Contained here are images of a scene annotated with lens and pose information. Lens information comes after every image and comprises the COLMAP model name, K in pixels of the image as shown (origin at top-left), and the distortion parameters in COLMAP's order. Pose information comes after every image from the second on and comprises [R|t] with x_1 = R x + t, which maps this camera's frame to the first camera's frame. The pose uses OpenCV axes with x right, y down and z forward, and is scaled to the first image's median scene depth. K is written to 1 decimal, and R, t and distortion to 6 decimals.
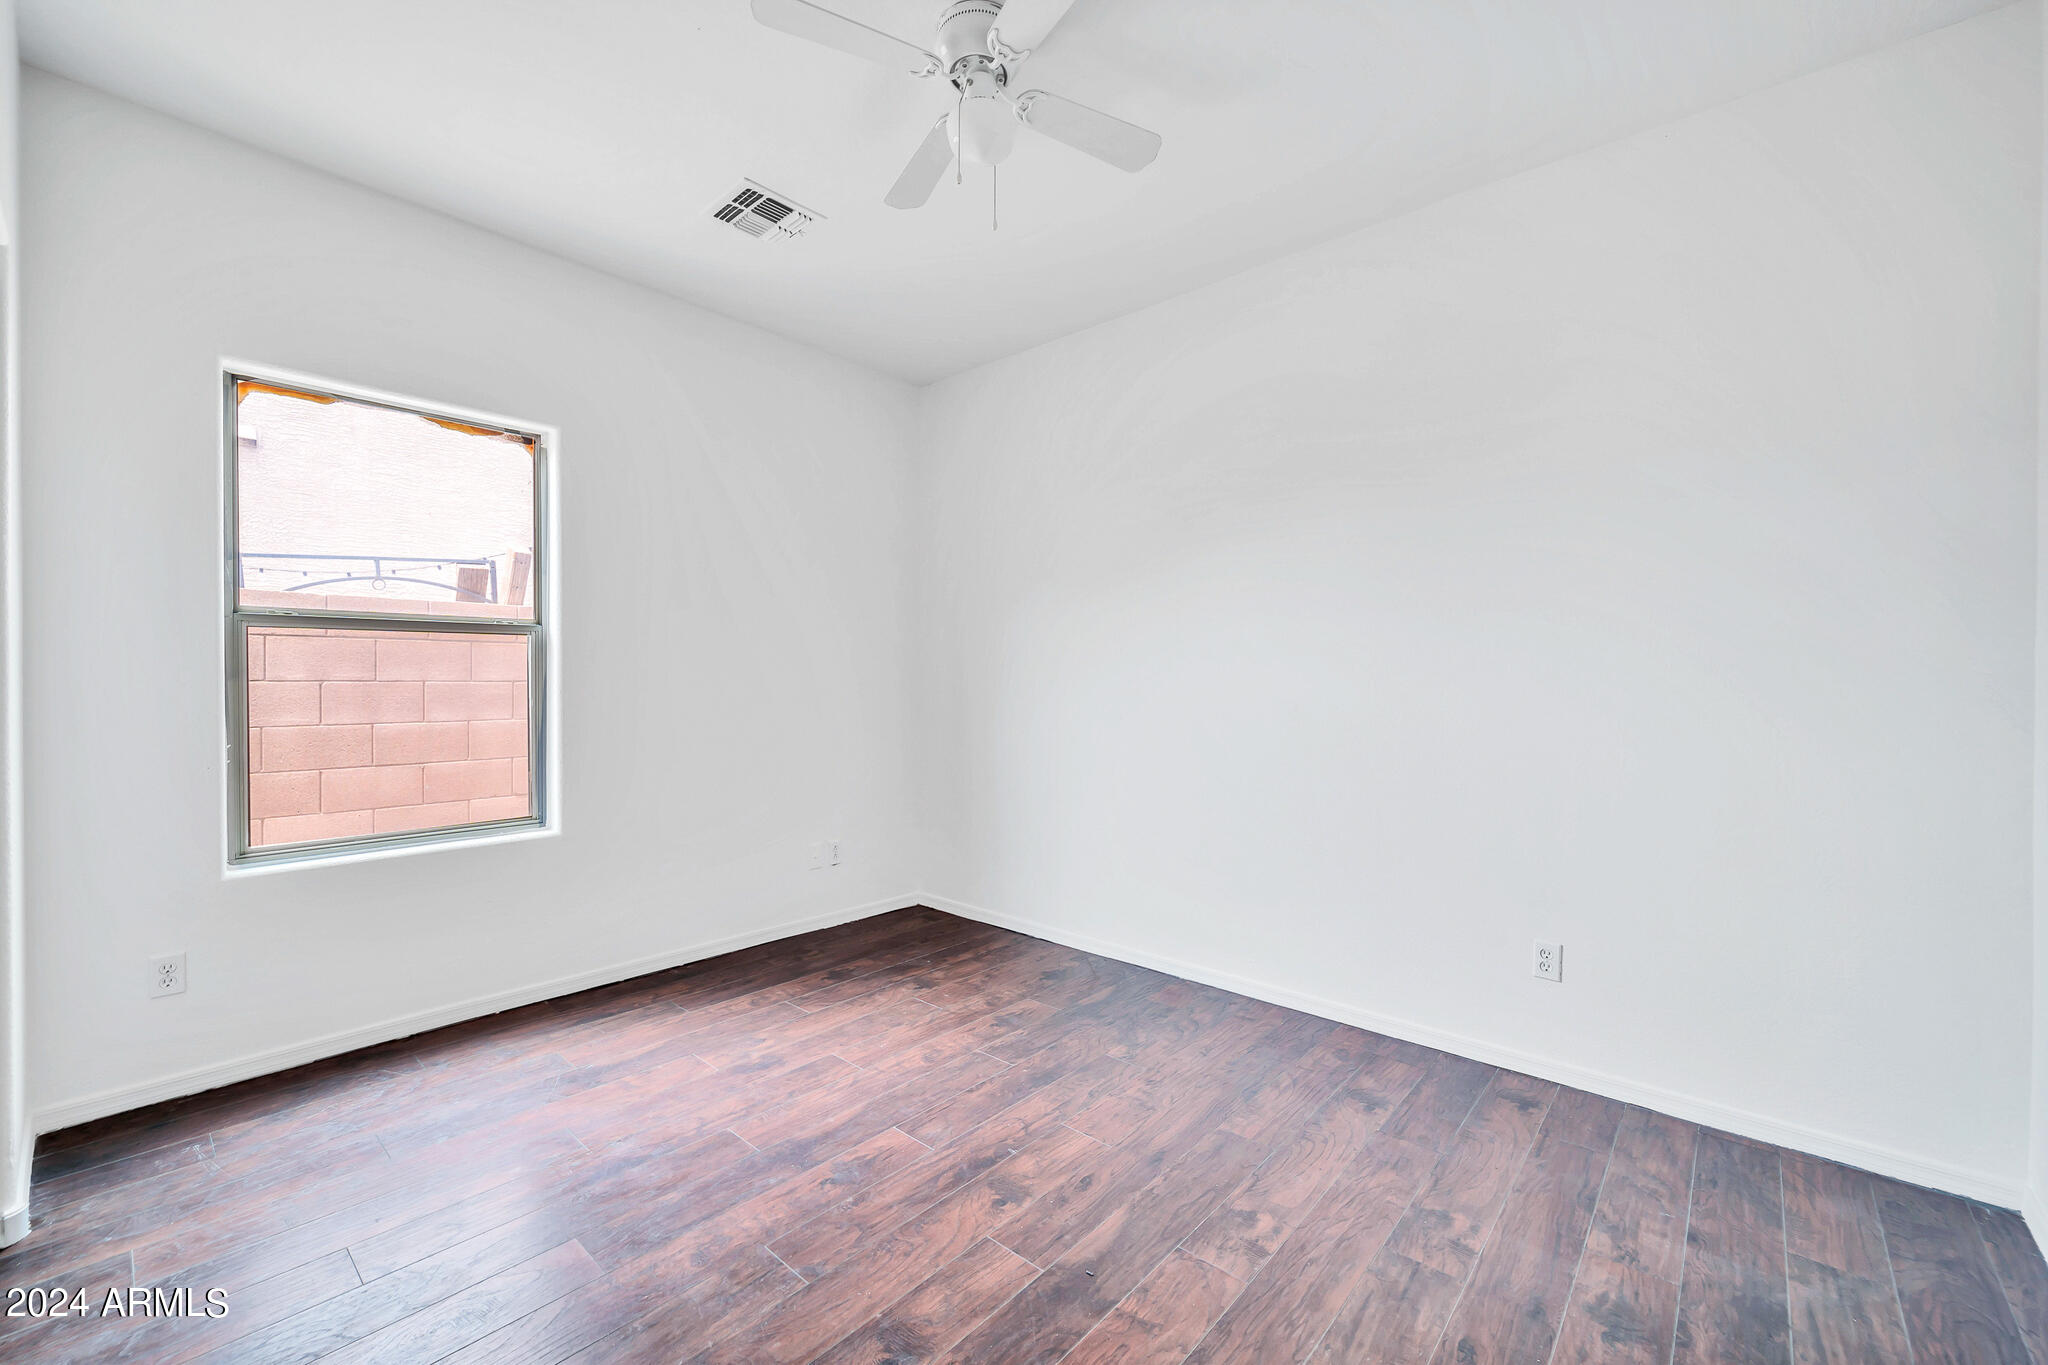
lens RADIAL K [[813.8, 0, 1024.0], [0, 813.8, 682.5], [0, 0, 1]] dist [0.000383, 0.000097]
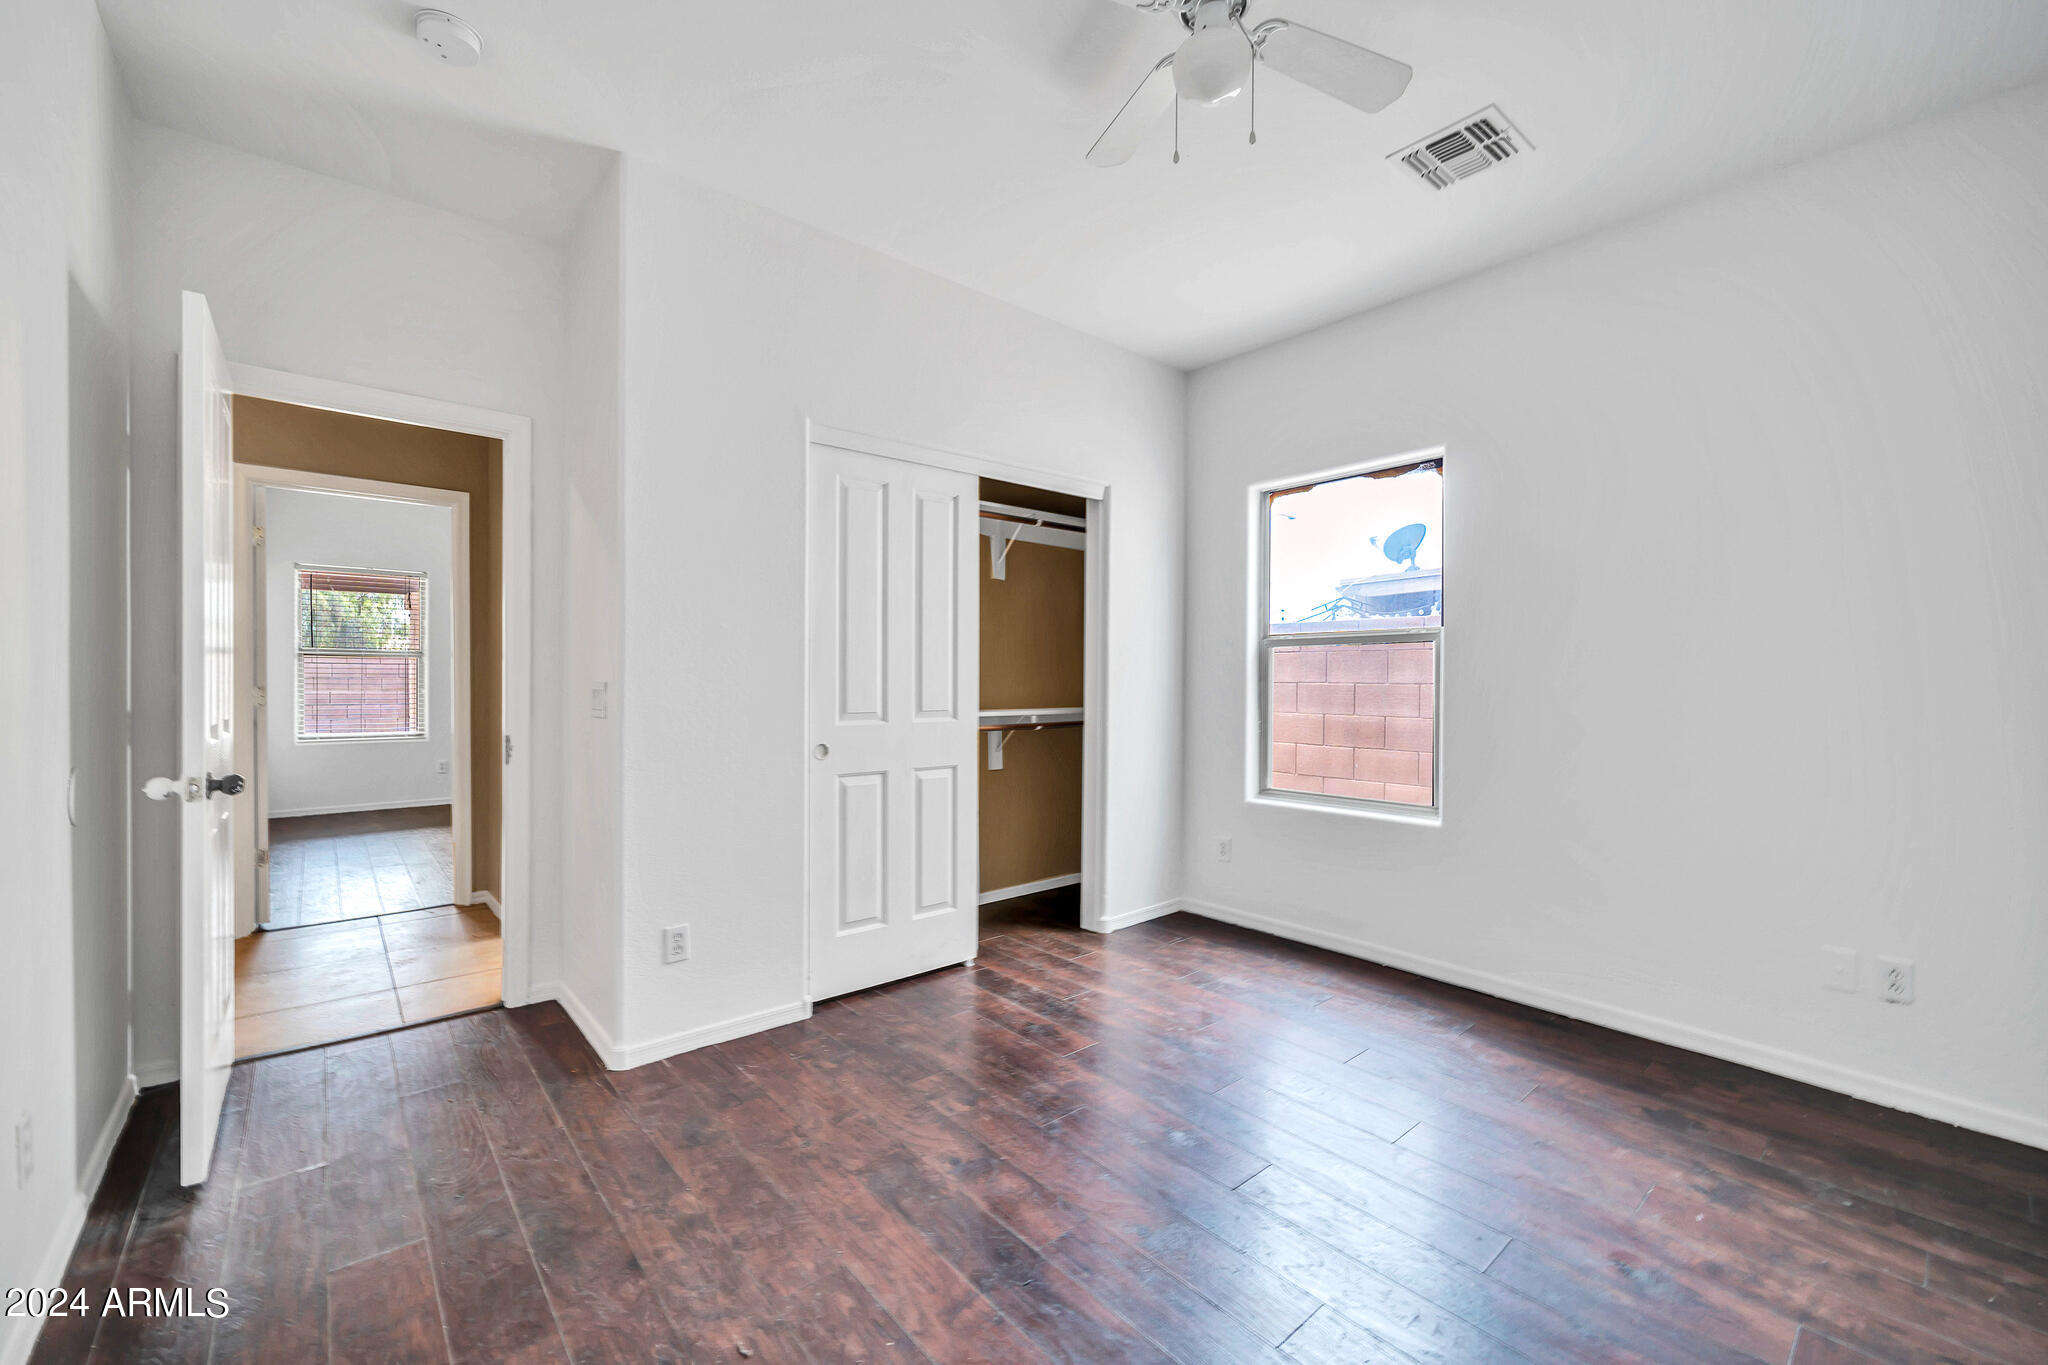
lens RADIAL K [[827.9, 0, 1024.0], [0, 827.9, 682.5], [0, 0, 1]] dist [0.000028, 0.000008]
pose [[-0.132770, -0.000846, -0.991147, 0.566770], [-0.012423, 0.999923, 0.000810, 0.002822], [0.991069, 0.012420, -0.132770, 0.593553]]
